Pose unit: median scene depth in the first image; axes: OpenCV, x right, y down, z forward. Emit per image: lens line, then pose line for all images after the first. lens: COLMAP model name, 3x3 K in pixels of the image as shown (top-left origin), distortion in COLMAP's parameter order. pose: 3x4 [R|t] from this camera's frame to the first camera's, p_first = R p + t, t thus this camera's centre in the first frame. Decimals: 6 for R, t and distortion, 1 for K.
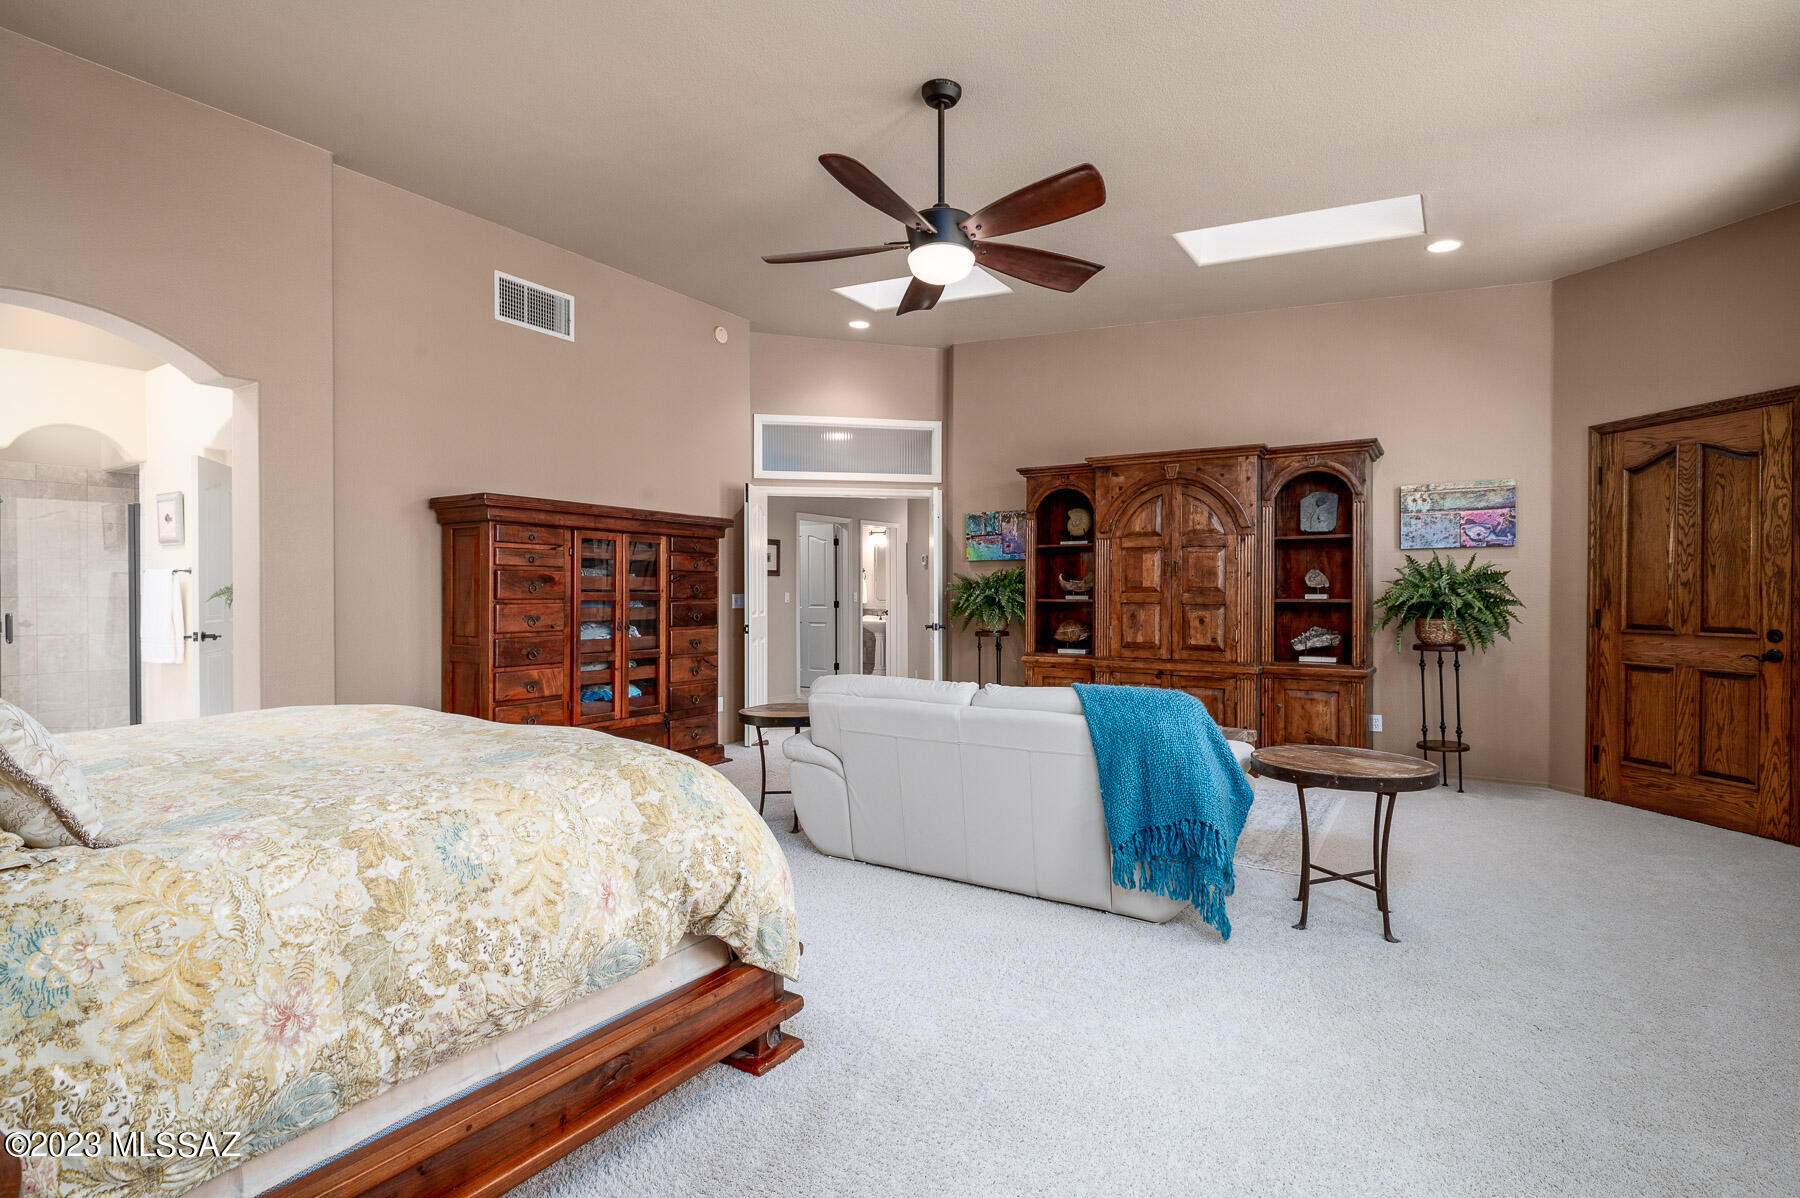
lens RADIAL K [[861.0, 0, 900.0], [0, 861.0, 599.0], [0, 0, 1]] dist [-0.002373, -0.001089]
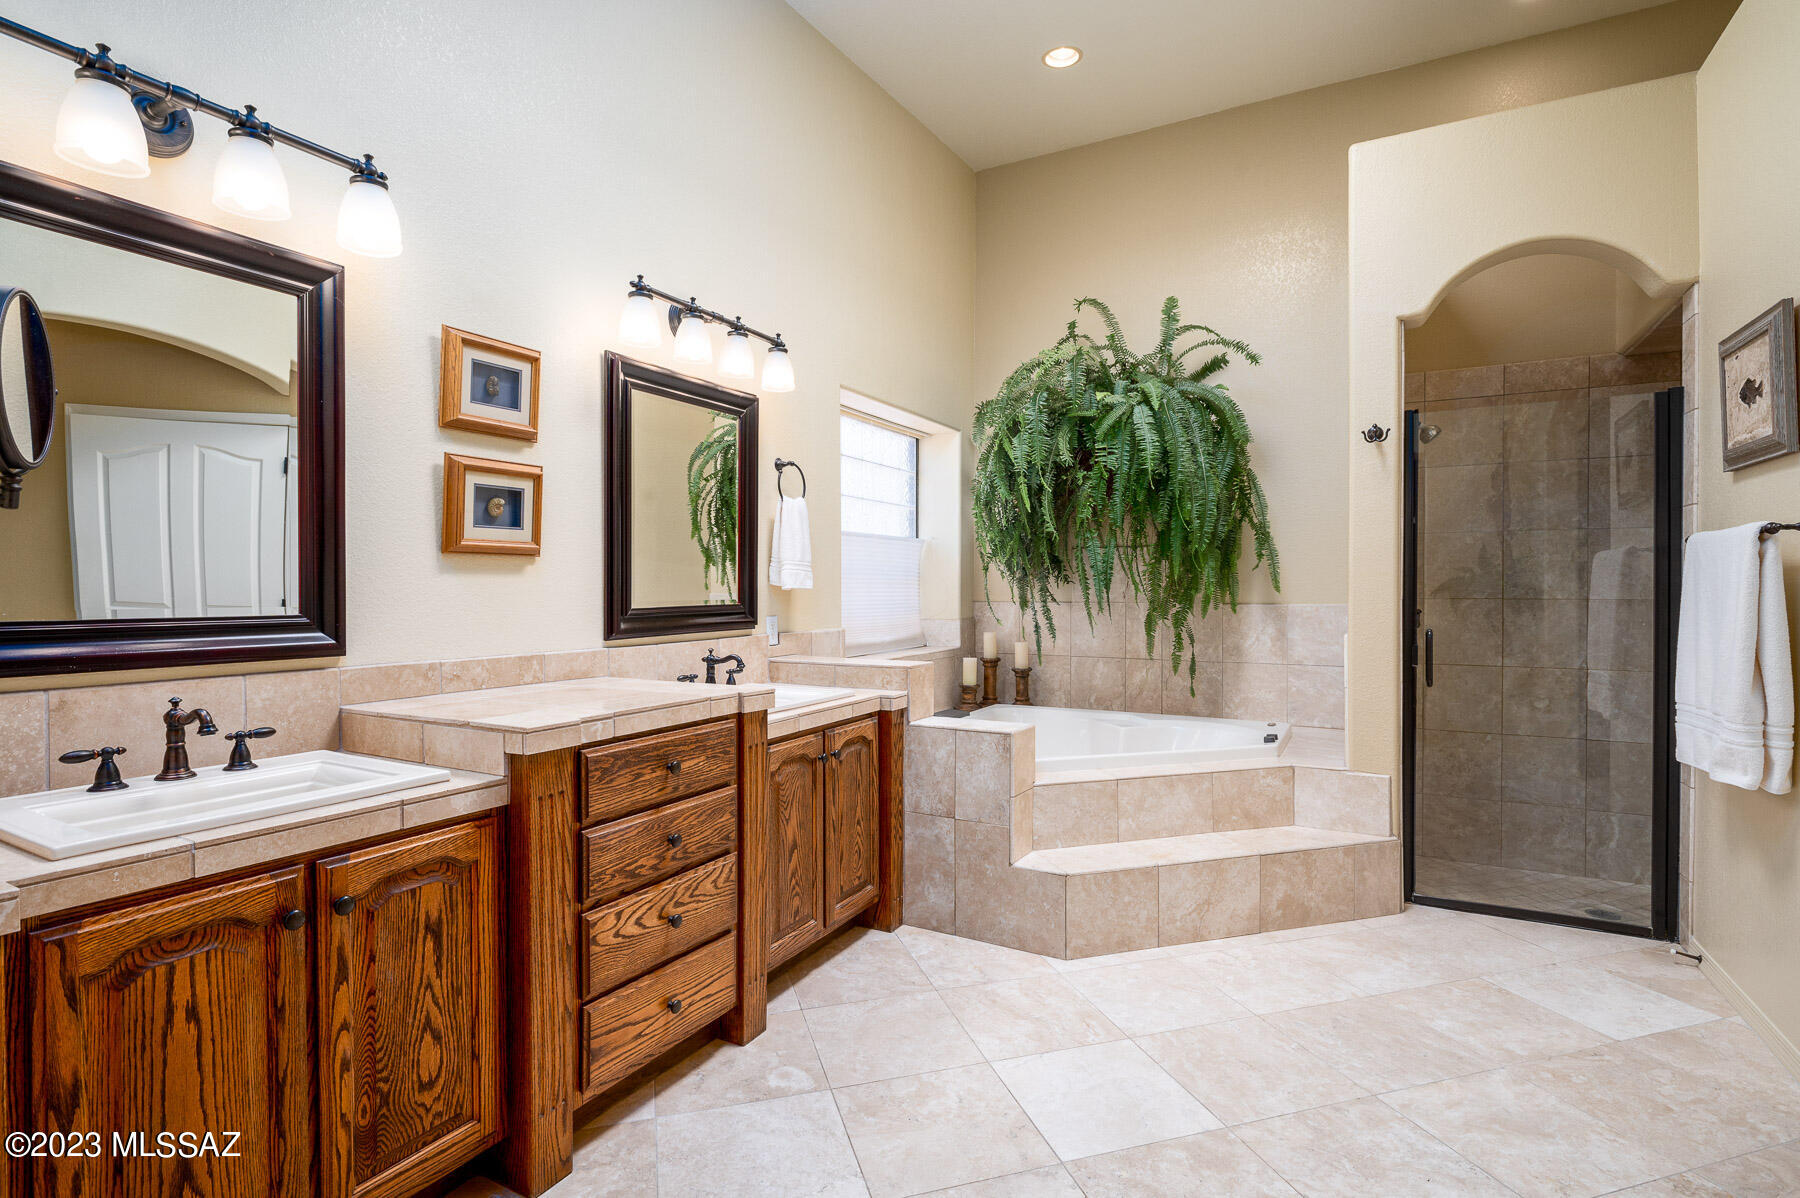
lens RADIAL K [[861.0, 0, 900.0], [0, 861.0, 599.0], [0, 0, 1]] dist [-0.002373, -0.001089]
pose [[0.080821, 0.009495, -0.996683, -0.472302], [-0.005848, 0.999942, 0.009052, -0.004941], [0.996712, 0.005097, 0.080872, 0.558273]]
